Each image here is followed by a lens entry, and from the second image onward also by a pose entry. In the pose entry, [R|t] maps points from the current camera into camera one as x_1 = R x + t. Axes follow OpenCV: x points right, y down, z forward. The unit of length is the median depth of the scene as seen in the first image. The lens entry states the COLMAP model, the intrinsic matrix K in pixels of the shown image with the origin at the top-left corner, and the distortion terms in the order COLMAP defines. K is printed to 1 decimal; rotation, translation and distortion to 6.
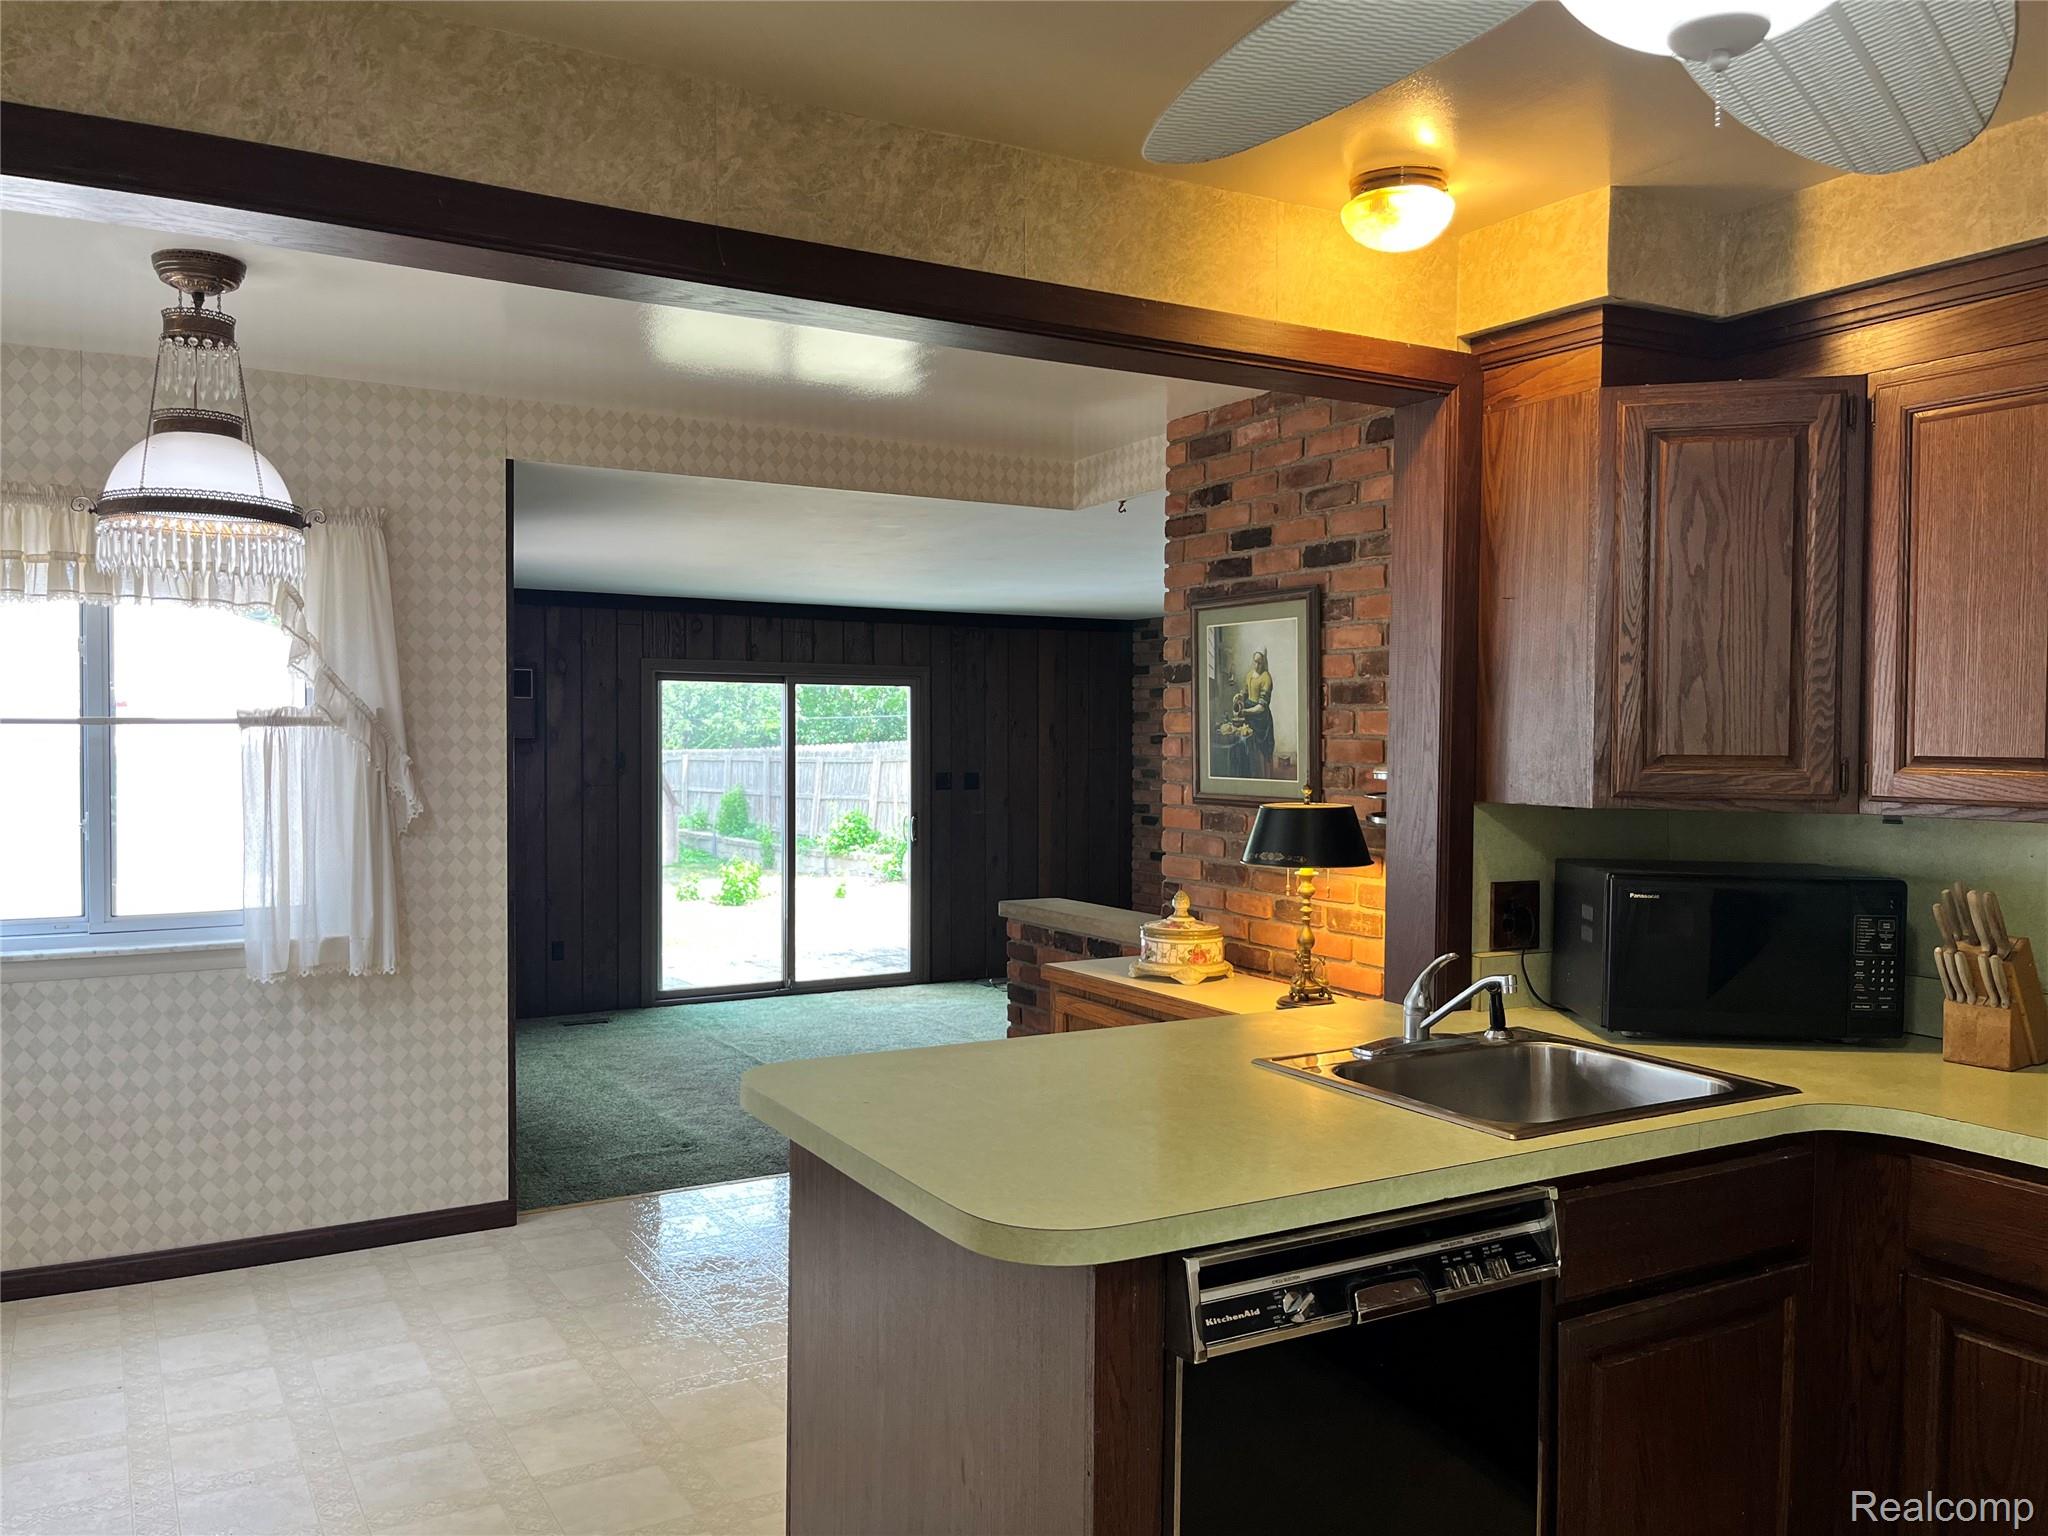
lens RADIAL K [[1558.6, 0, 1014.3], [0, 1558.6, 767.5], [0, 0, 1]] dist [0.064122, -0.089610]
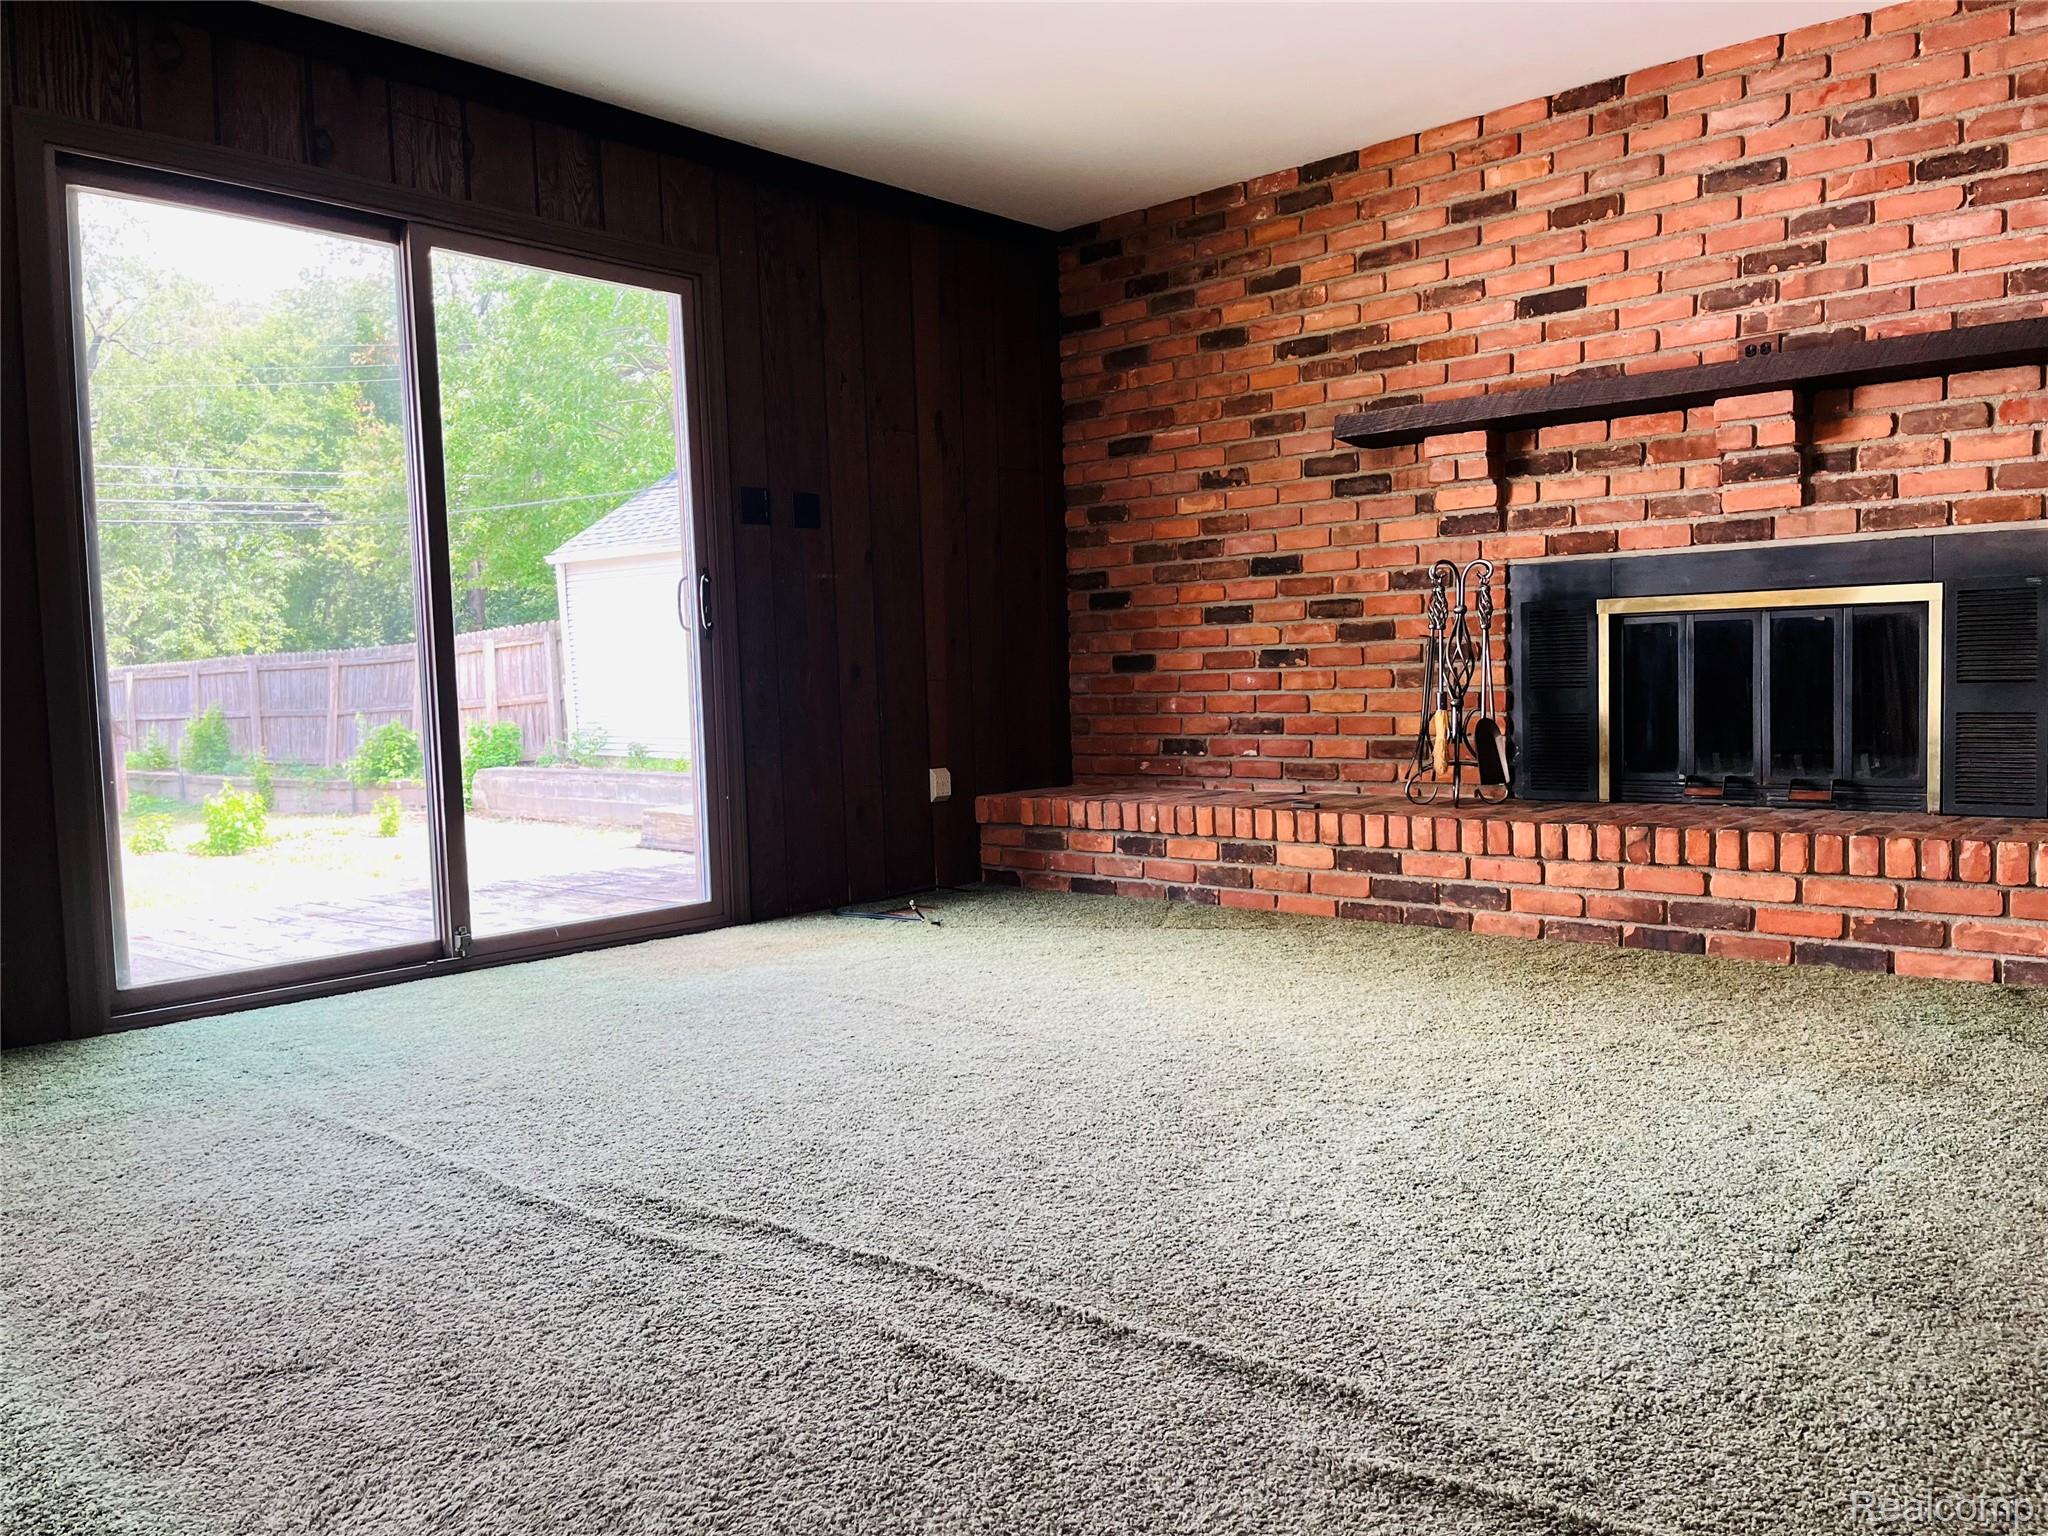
lens RADIAL K [[1558.6, 0, 1024.8], [0, 1558.6, 786.3], [0, 0, 1]] dist [0.064122, -0.089610]
pose [[0.951307, -0.052653, 0.303714, -0.113705], [0.038010, 0.997821, 0.053927, 0.069931], [-0.305891, -0.039757, 0.951236, 0.492906]]
